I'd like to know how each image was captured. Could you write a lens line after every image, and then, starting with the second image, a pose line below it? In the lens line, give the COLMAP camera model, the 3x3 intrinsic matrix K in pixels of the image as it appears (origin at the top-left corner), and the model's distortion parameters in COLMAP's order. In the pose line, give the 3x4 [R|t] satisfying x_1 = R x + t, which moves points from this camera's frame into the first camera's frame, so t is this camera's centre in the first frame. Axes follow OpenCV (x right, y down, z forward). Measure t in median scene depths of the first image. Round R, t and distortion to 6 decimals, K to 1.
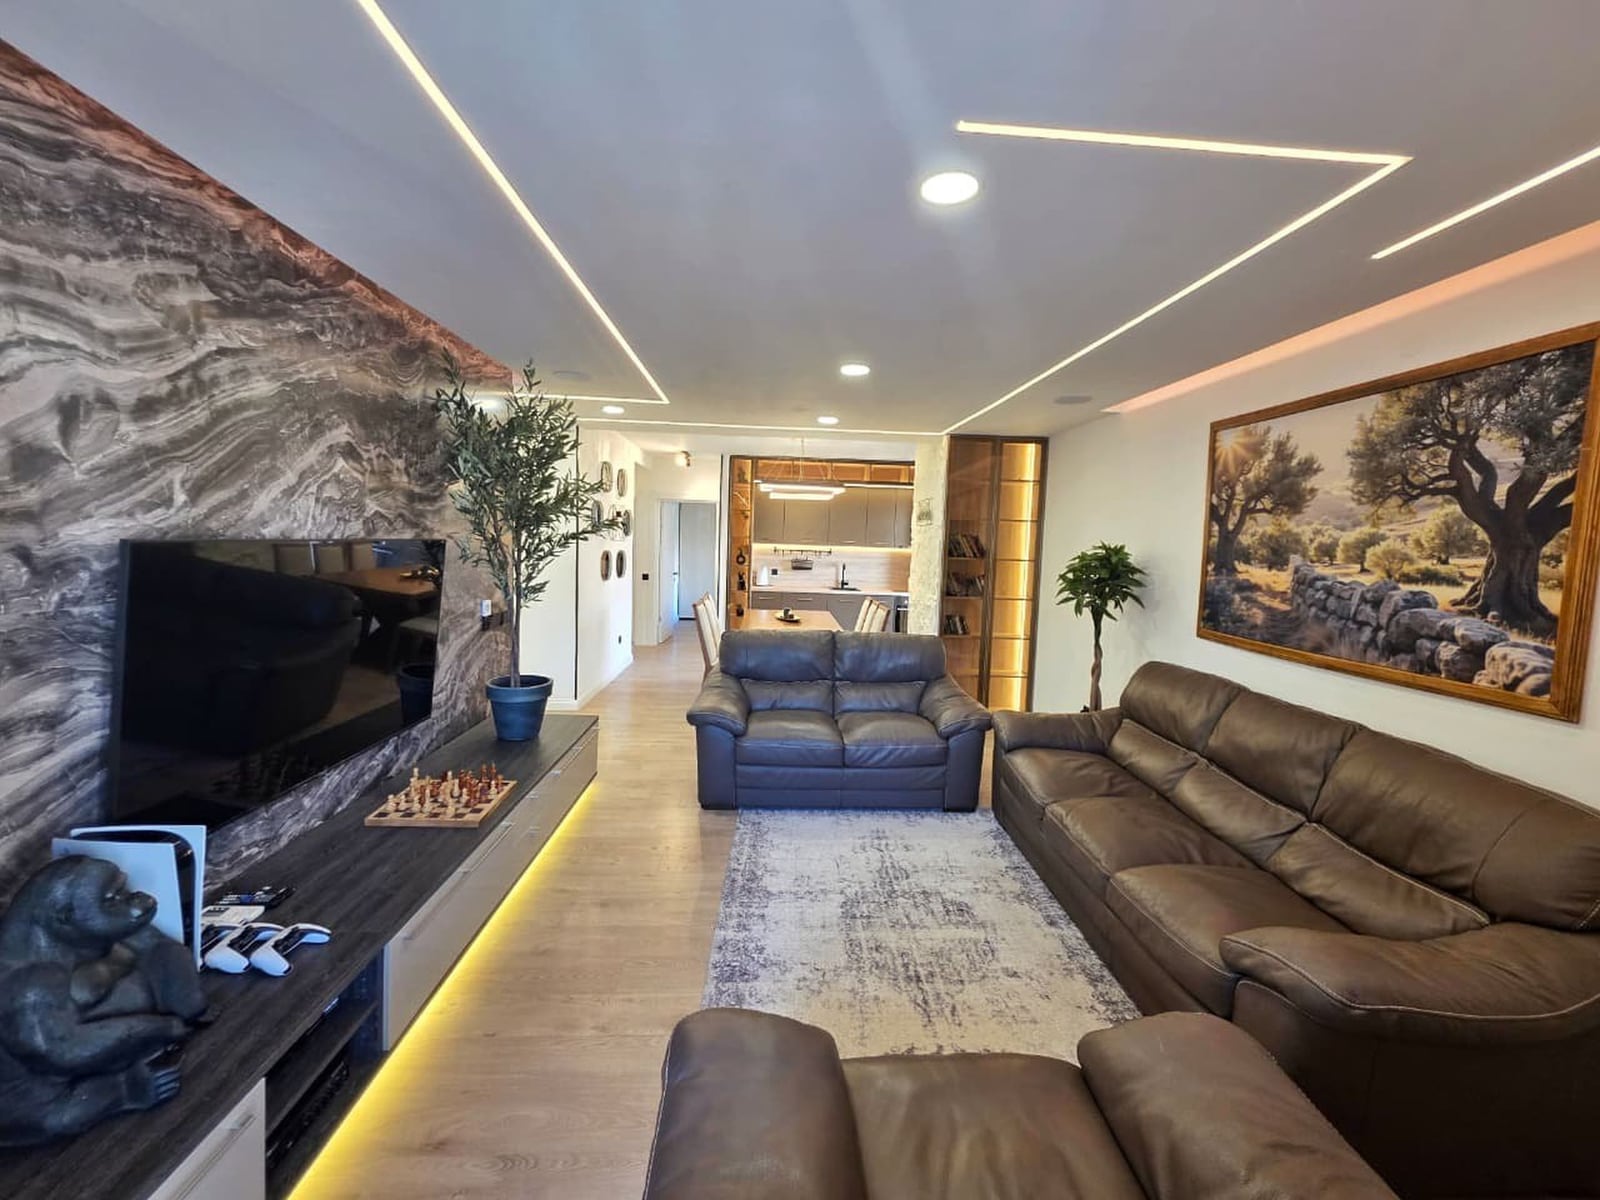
lens RADIAL K [[643.8, 0, 797.1], [0, 643.8, 595.1], [0, 0, 1]] dist [-0.002250, 0.001504]
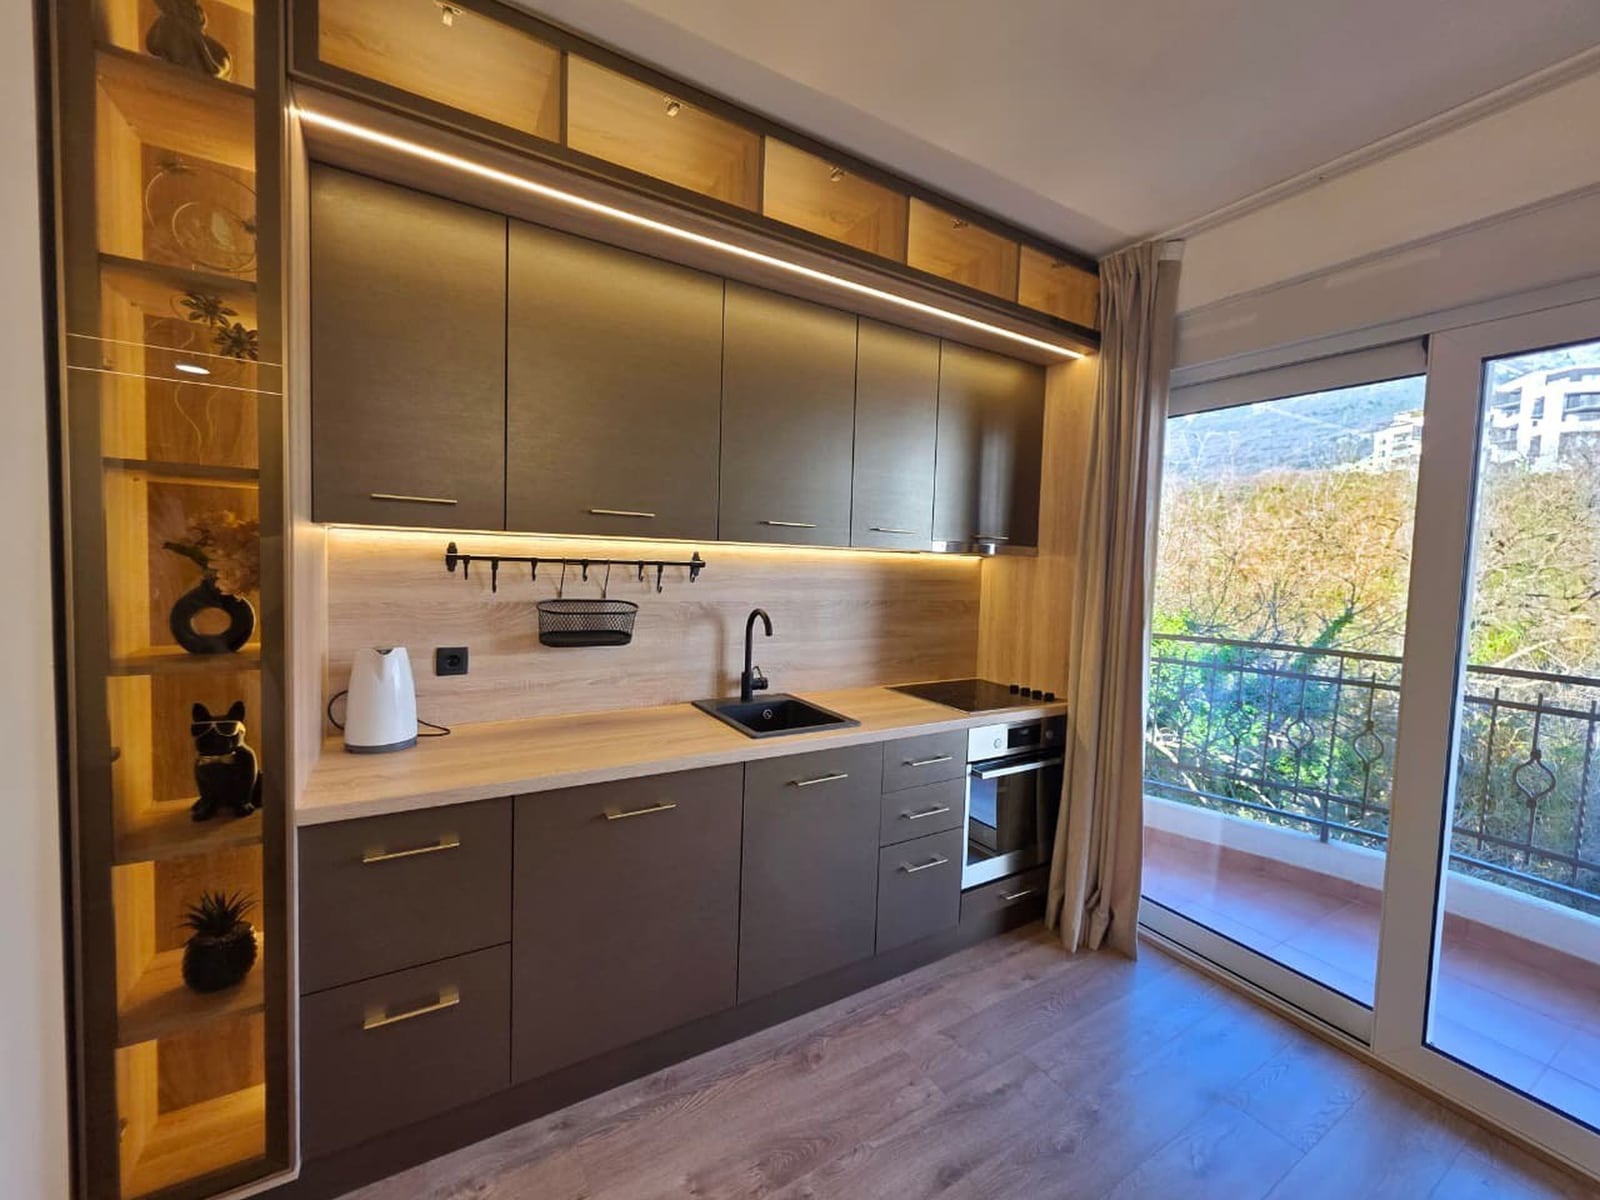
lens RADIAL K [[643.8, 0, 800.2], [0, 643.8, 594.2], [0, 0, 1]] dist [-0.002250, 0.001504]
pose [[0.871796, -0.029070, 0.489006, -0.042959], [0.032973, 0.999456, 0.000630, -0.062331], [-0.488758, 0.015575, 0.872280, 0.865011]]
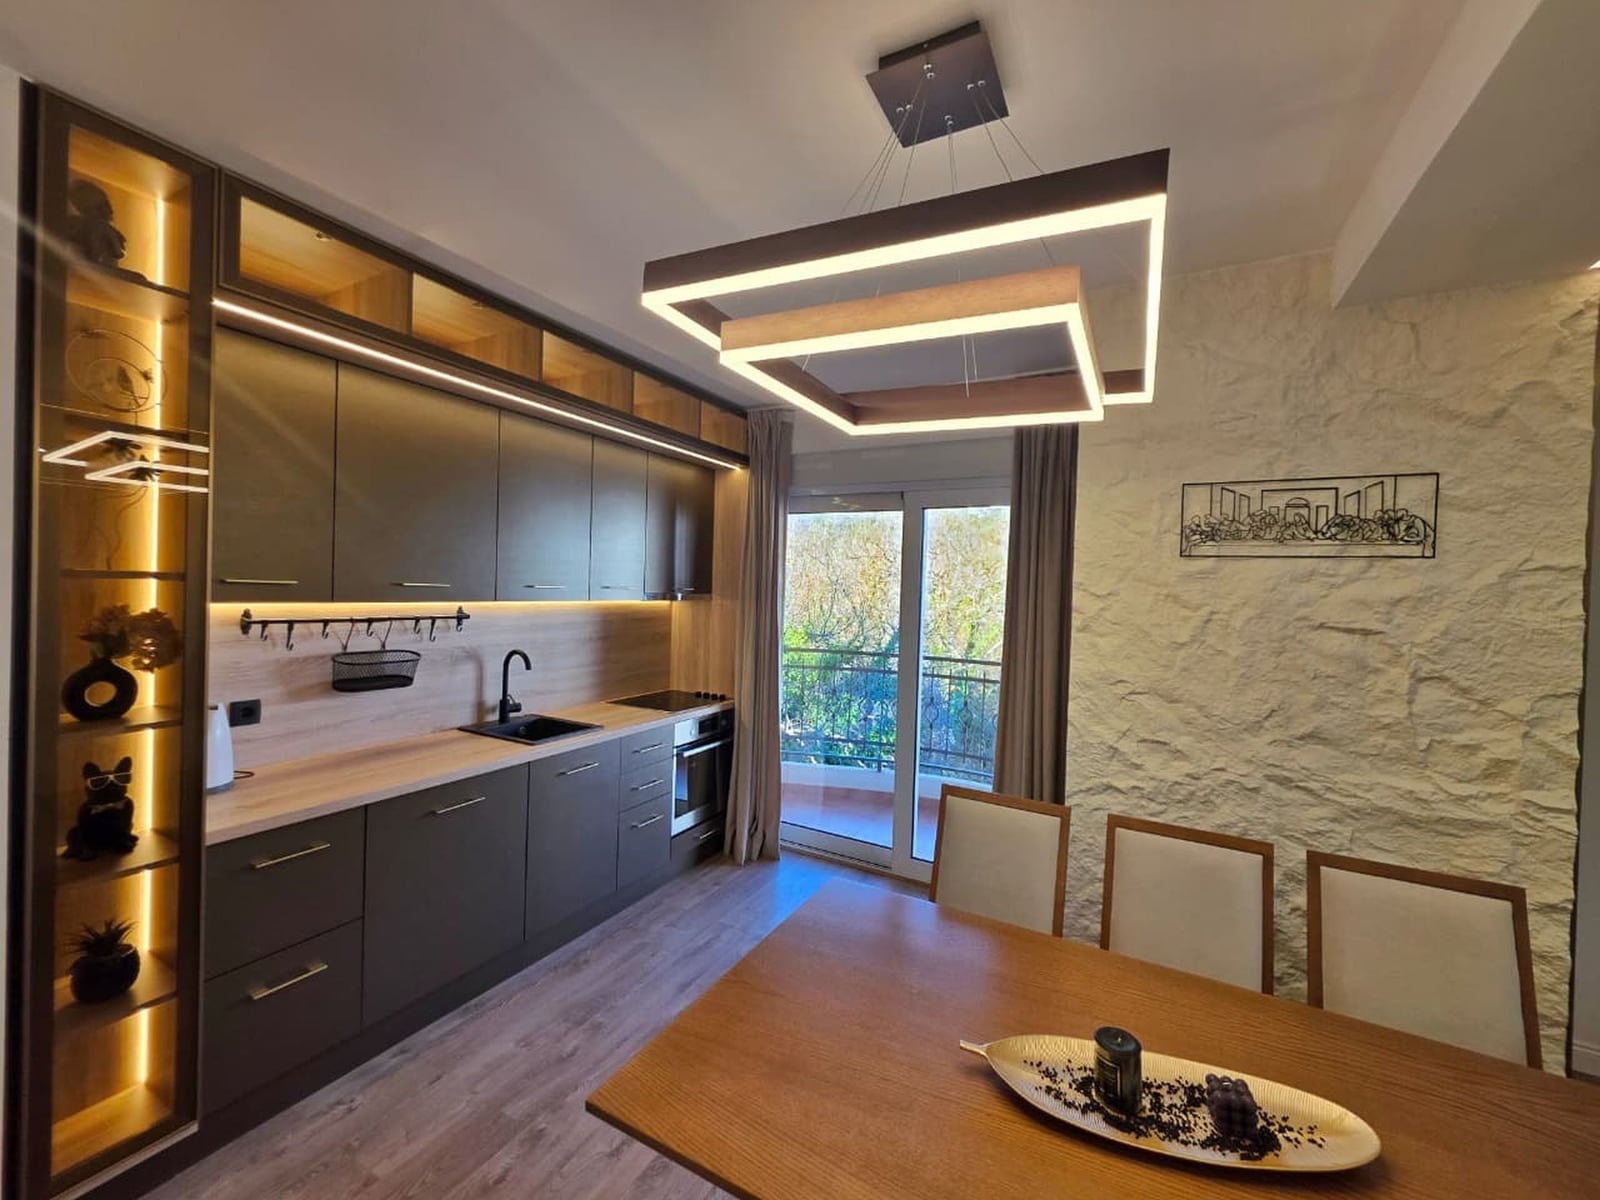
lens RADIAL K [[643.8, 0, 807.4], [0, 643.8, 601.1], [0, 0, 1]] dist [-0.002250, 0.001504]
pose [[0.495949, -0.035271, 0.867635, -0.158886], [0.052340, 0.998572, 0.010676, -0.079680], [-0.866773, 0.040117, 0.497087, 0.791488]]
